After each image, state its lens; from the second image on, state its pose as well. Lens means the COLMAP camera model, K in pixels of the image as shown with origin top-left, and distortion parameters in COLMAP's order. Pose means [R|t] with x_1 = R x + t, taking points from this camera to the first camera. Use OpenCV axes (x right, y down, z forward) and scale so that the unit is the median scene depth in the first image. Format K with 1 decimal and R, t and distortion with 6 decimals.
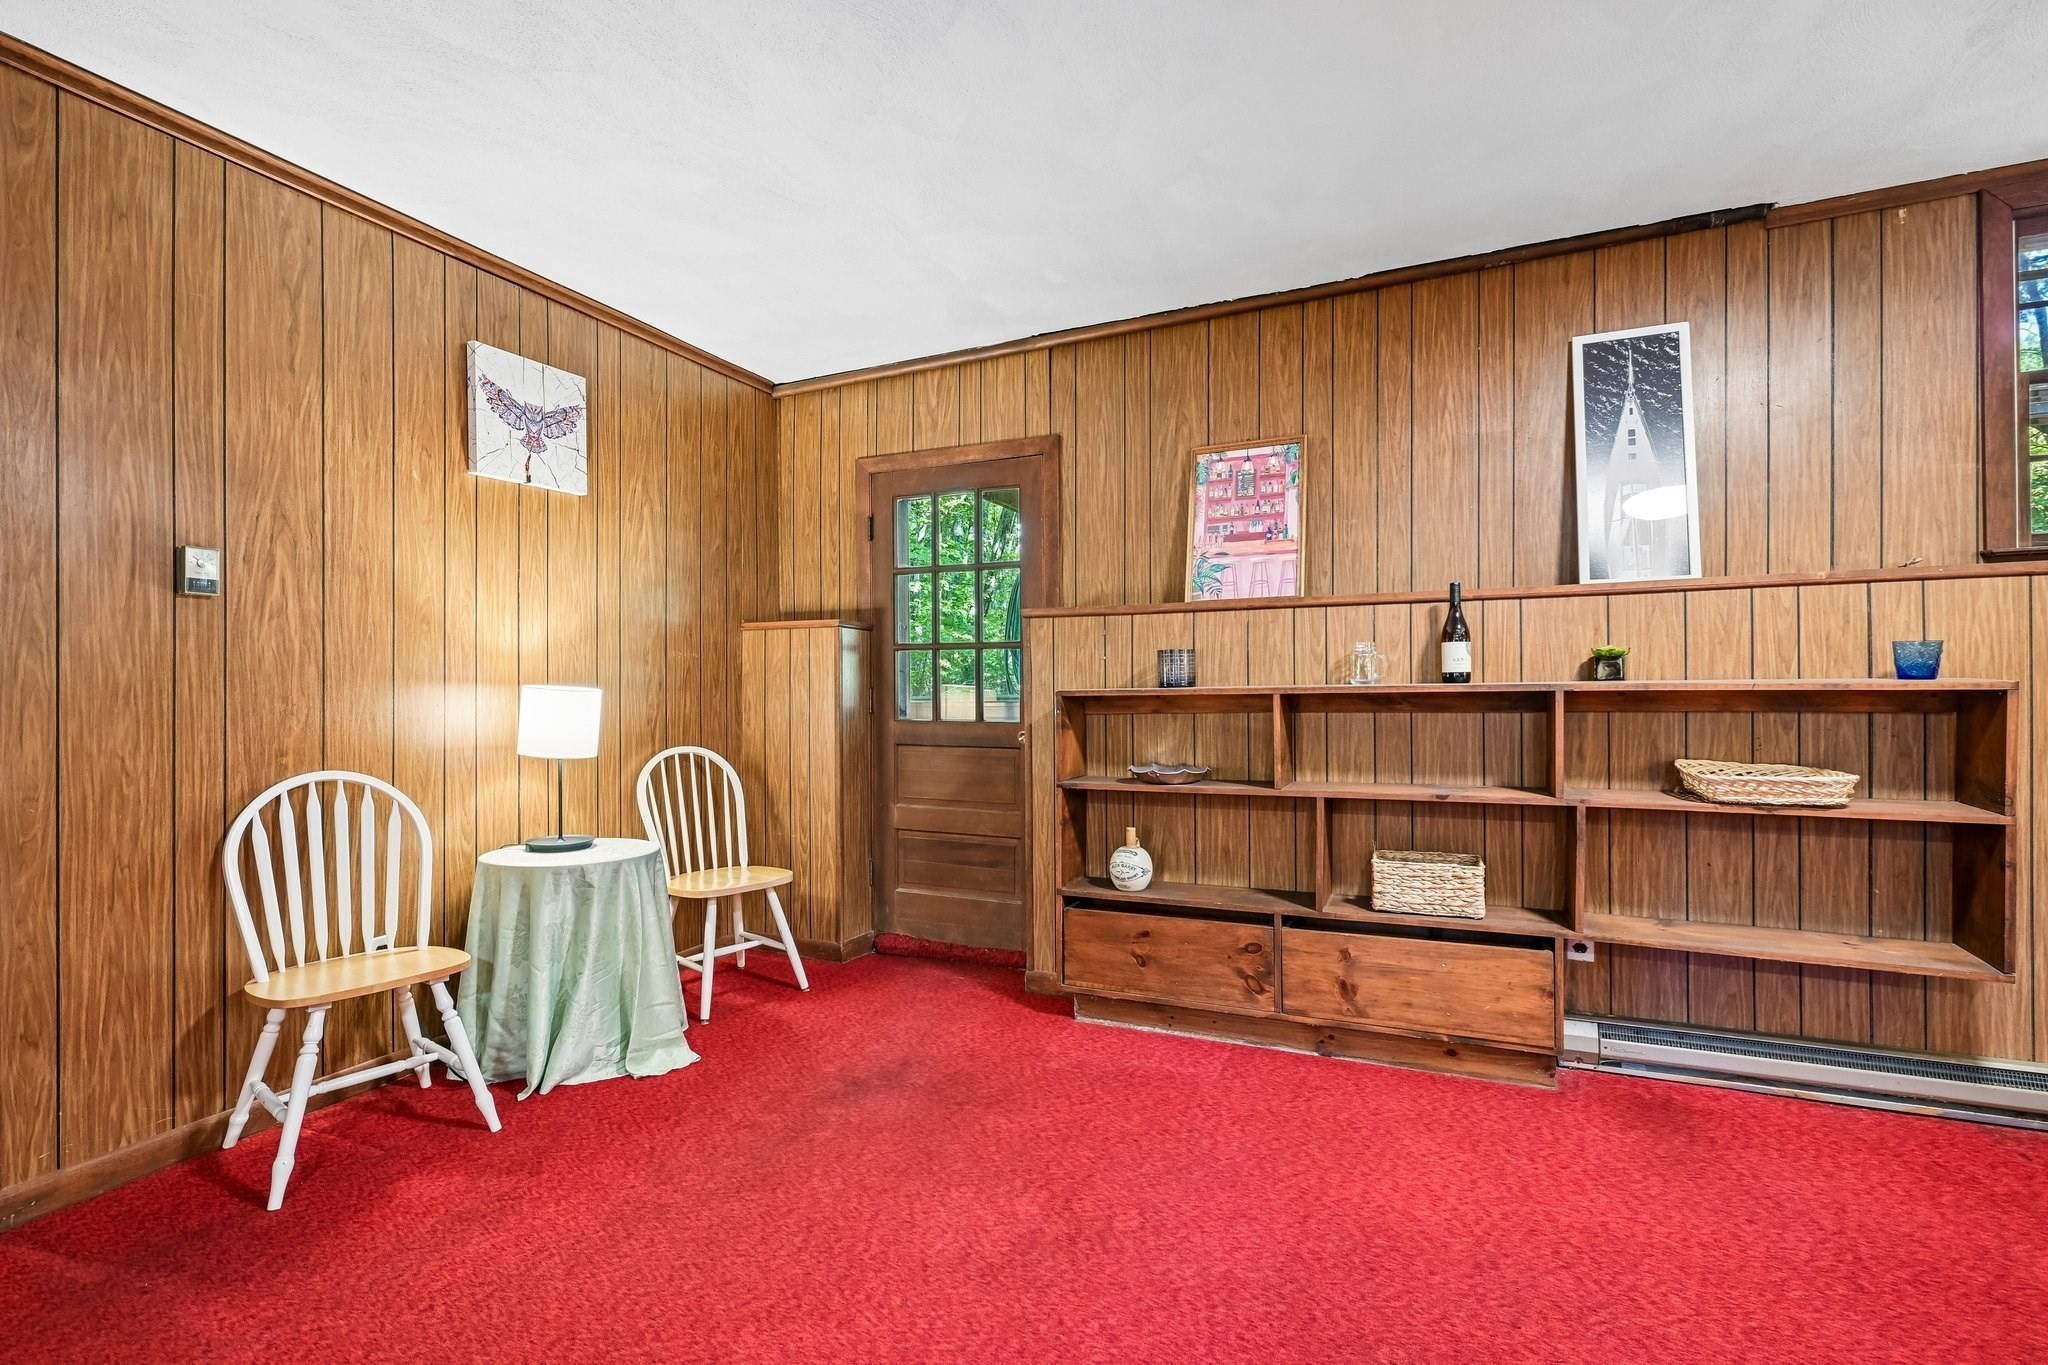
lens RADIAL K [[915.4, 0, 1026.9], [0, 915.4, 685.3], [0, 0, 1]] dist [0.000769, 0.000069]
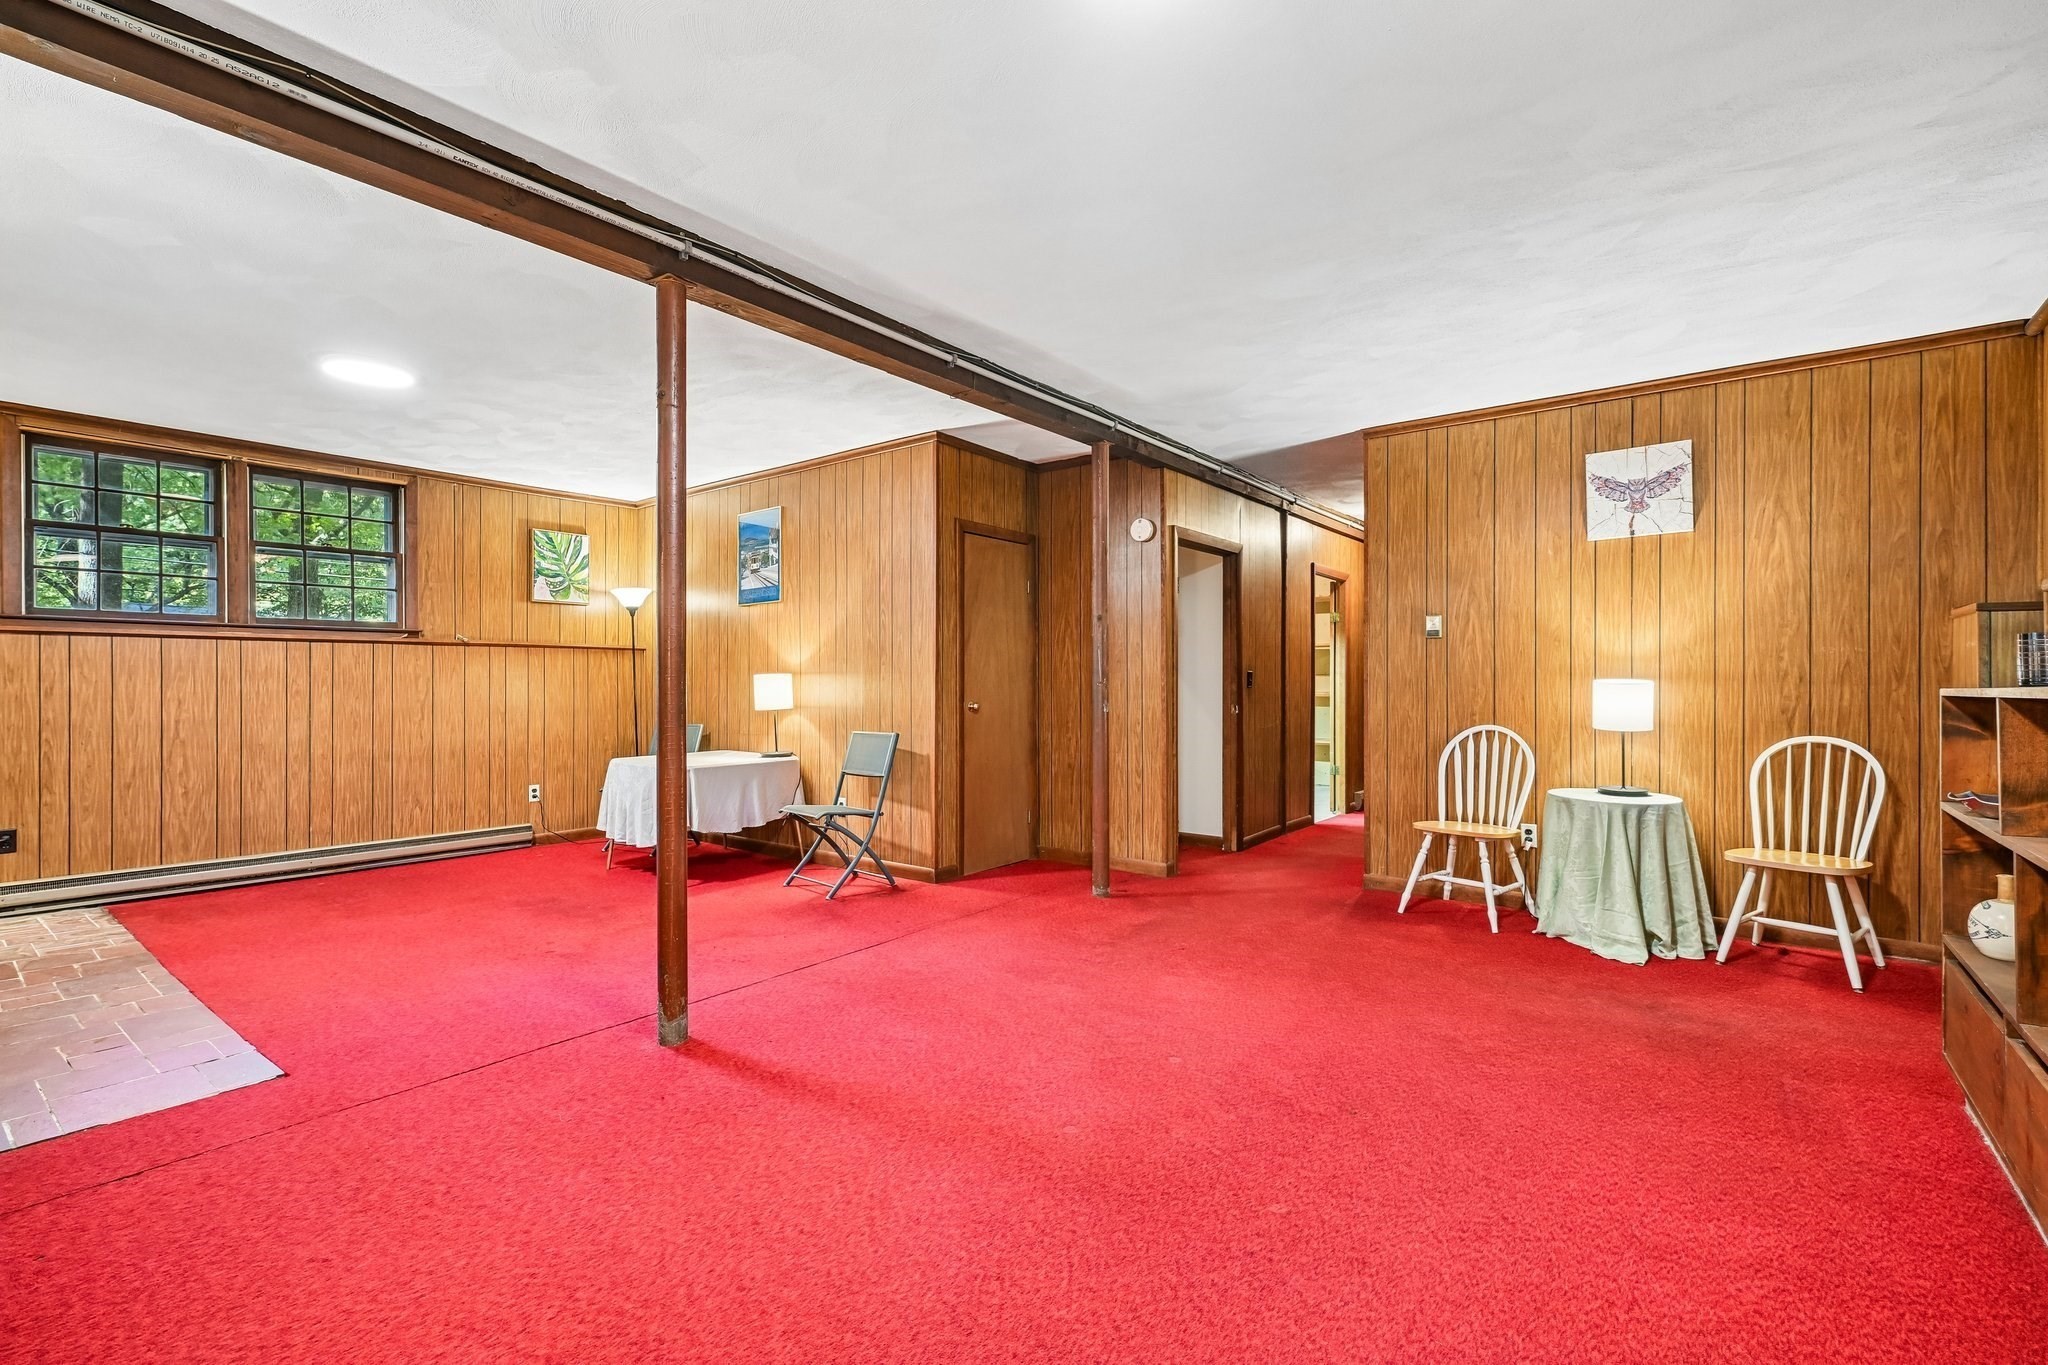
lens RADIAL K [[916.7, 0, 1023.5], [0, 916.7, 679.1], [0, 0, 1]] dist [0.002058, 0.000381]
pose [[-0.226524, 0.005239, -0.973991, 1.163472], [0.004857, 0.999979, 0.004249, -0.011674], [0.973993, -0.003768, -0.226545, 0.449736]]
